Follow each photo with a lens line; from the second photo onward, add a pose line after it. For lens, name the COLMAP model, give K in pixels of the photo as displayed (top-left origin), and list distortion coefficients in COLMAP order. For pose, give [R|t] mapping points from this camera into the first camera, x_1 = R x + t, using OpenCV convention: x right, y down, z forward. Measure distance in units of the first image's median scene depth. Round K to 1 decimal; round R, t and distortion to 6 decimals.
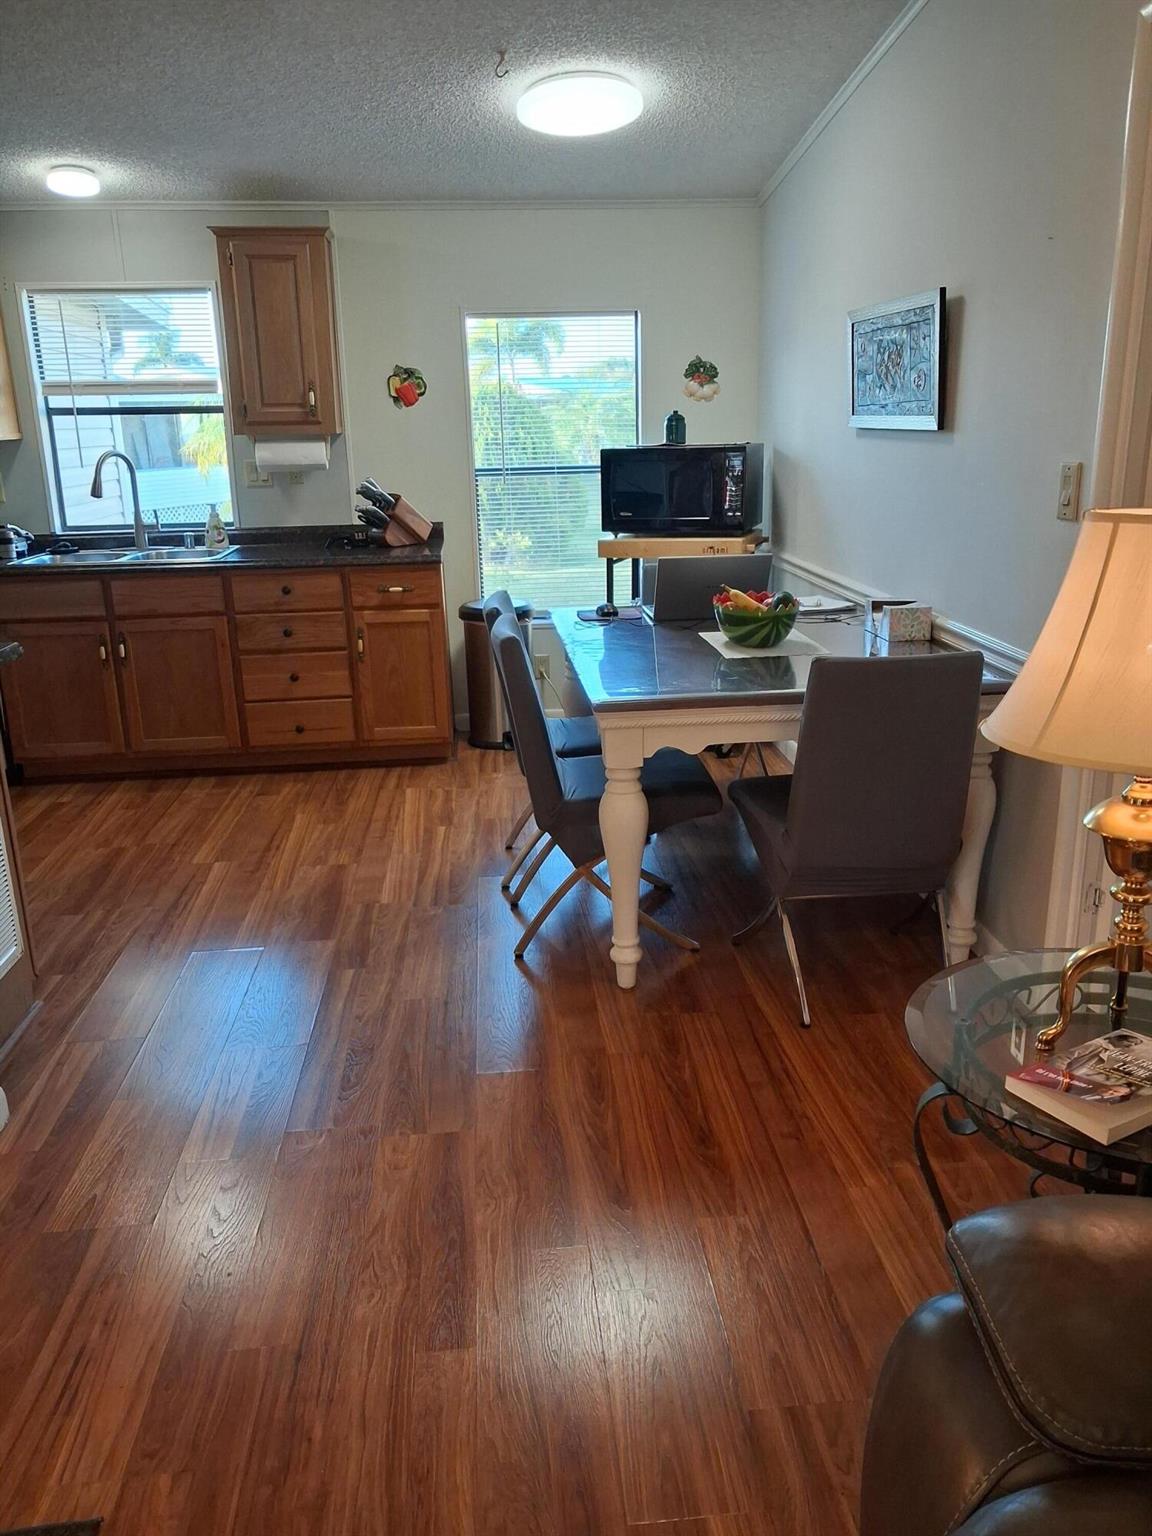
lens RADIAL K [[1212.6, 0, 610.6], [0, 1212.6, 794.1], [0, 0, 1]] dist [-0.010367, -0.011076]
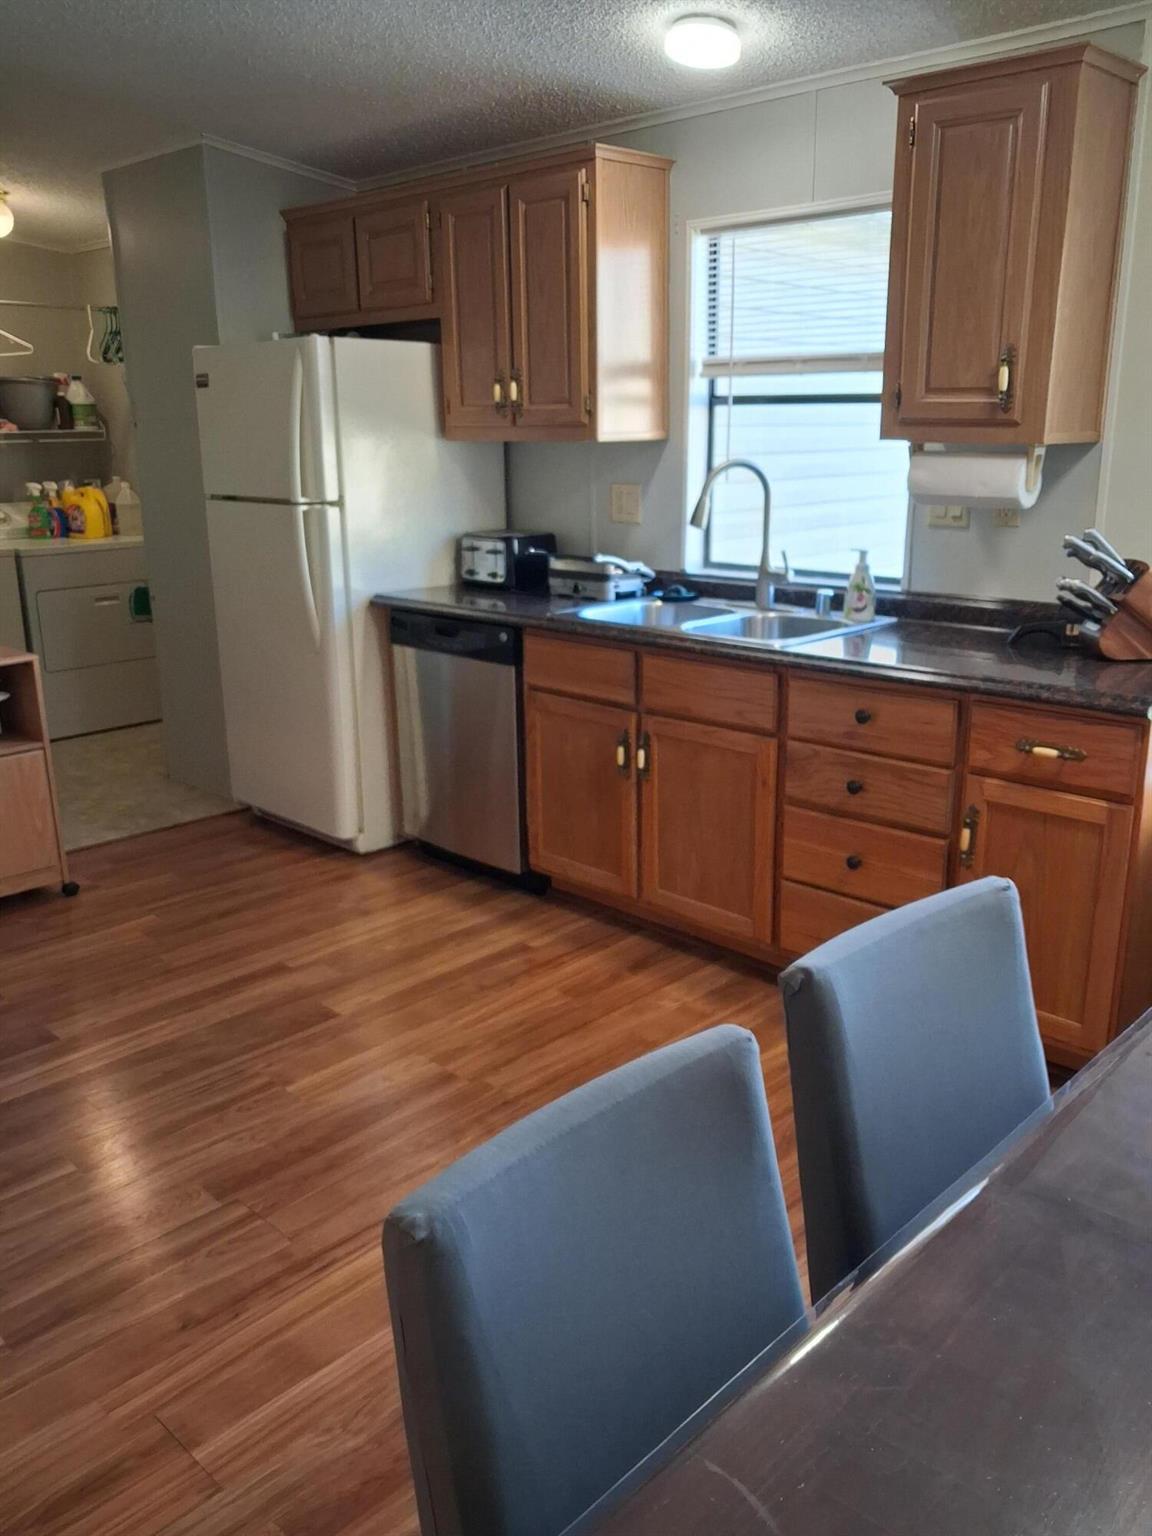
lens RADIAL K [[1246.5, 0, 587.5], [0, 1246.5, 770.7], [0, 0, 1]] dist [0.075719, -0.105481]
pose [[0.643745, 0.217036, -0.733818, 0.089067], [-0.226919, 0.969947, 0.087809, -0.165545], [0.730822, 0.109991, 0.673648, 0.507060]]
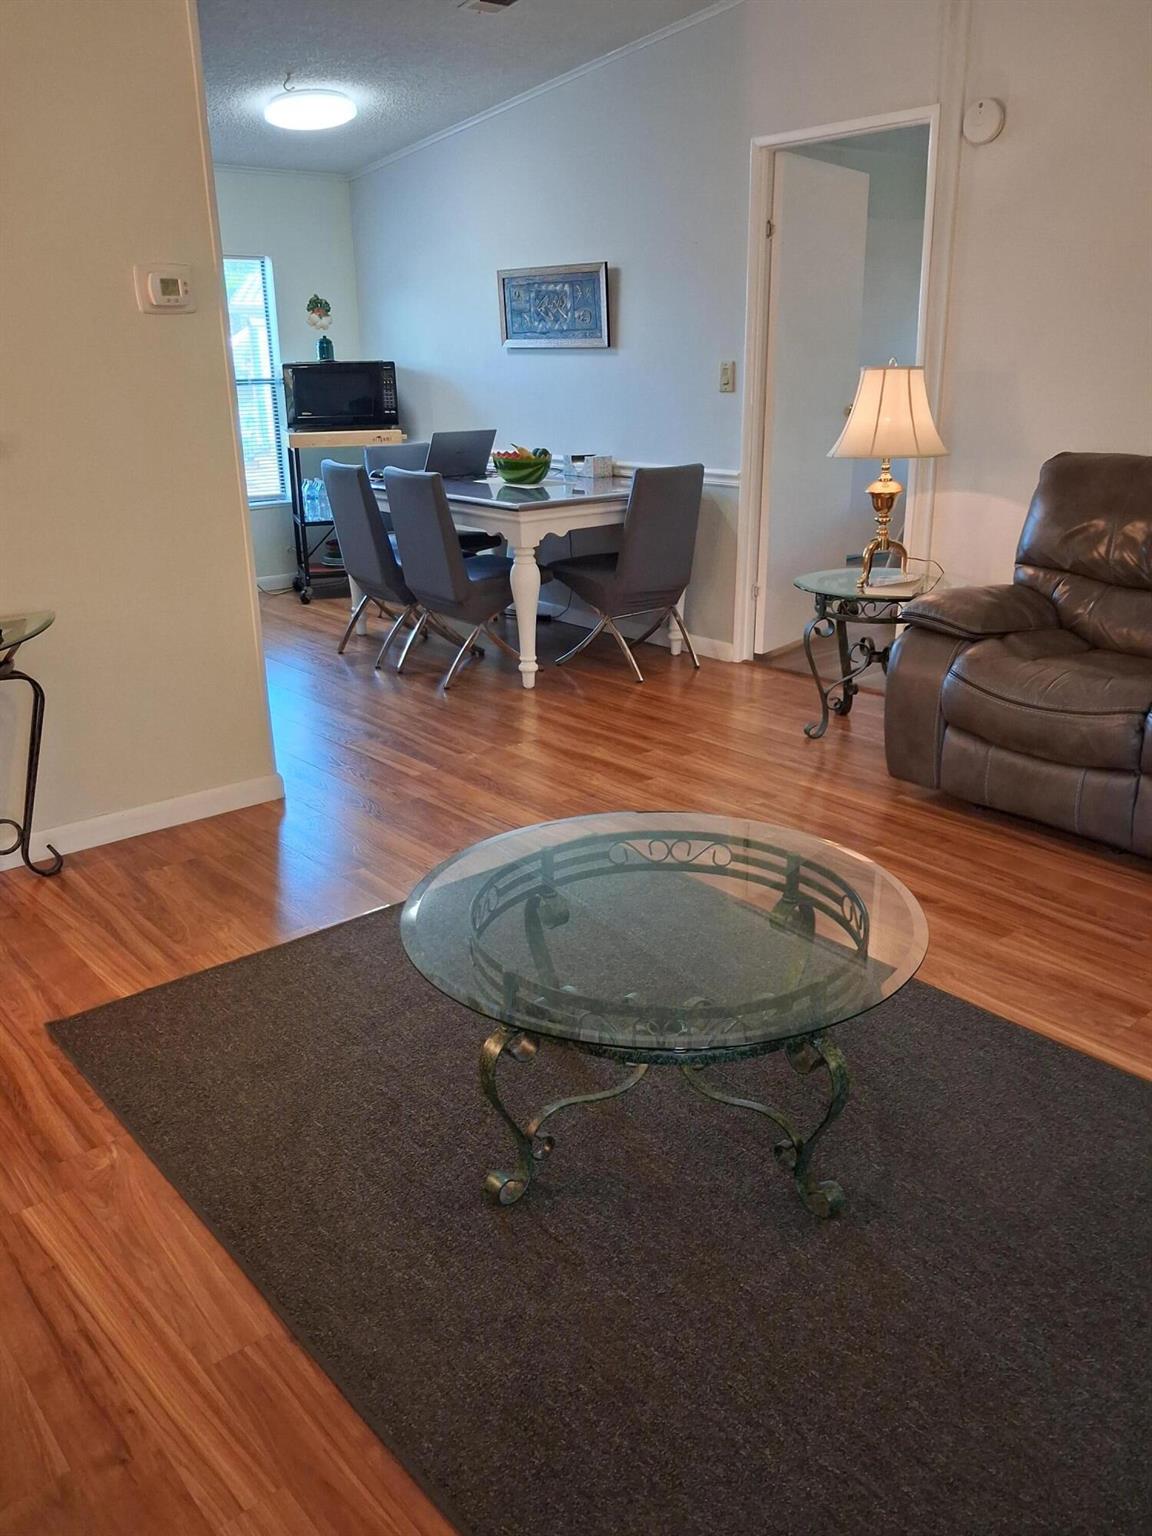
lens RADIAL K [[1246.5, 0, 587.5], [0, 1246.5, 770.7], [0, 0, 1]] dist [0.075719, -0.105481]
pose [[0.827342, -0.173324, 0.534288, -0.551844], [0.165291, 0.984210, 0.063326, 0.115988], [-0.536827, 0.035921, 0.842927, -0.310248]]
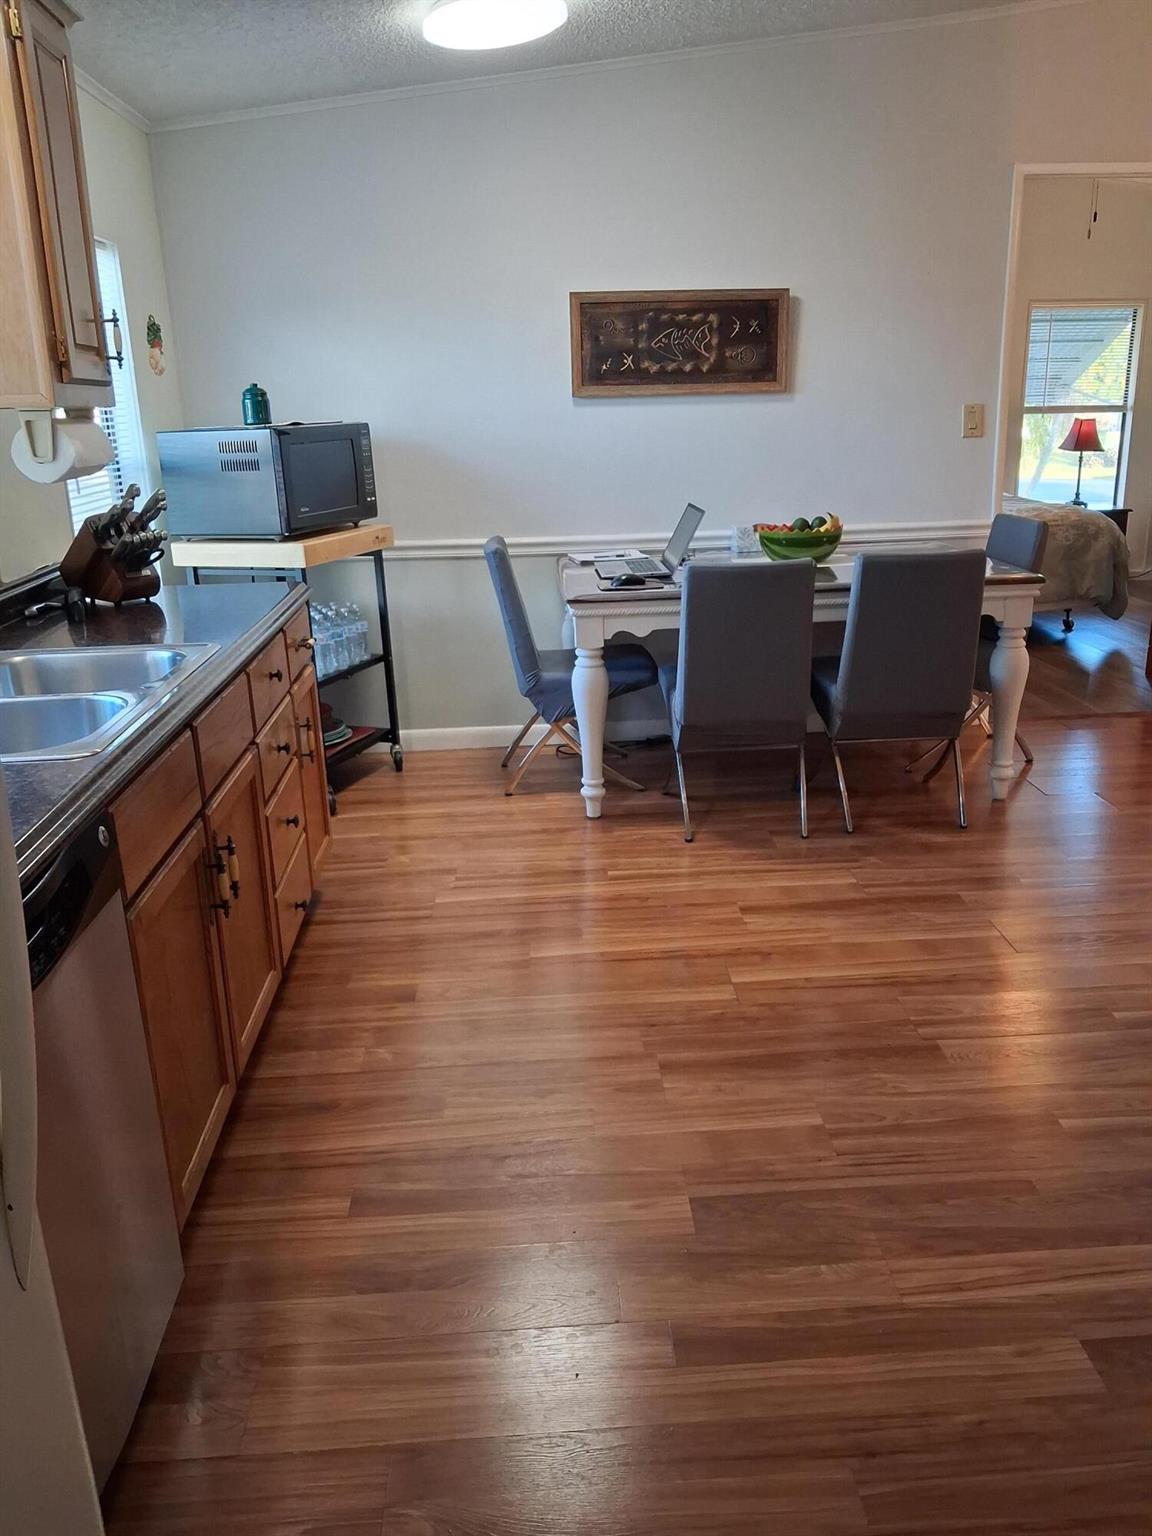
lens RADIAL K [[1246.5, 0, 587.5], [0, 1246.5, 770.7], [0, 0, 1]] dist [0.075719, -0.105481]
pose [[0.036927, -0.276340, 0.960350, -0.846463], [0.319622, 0.913792, 0.250652, -0.229785], [-0.946825, 0.297693, 0.122068, 0.796698]]
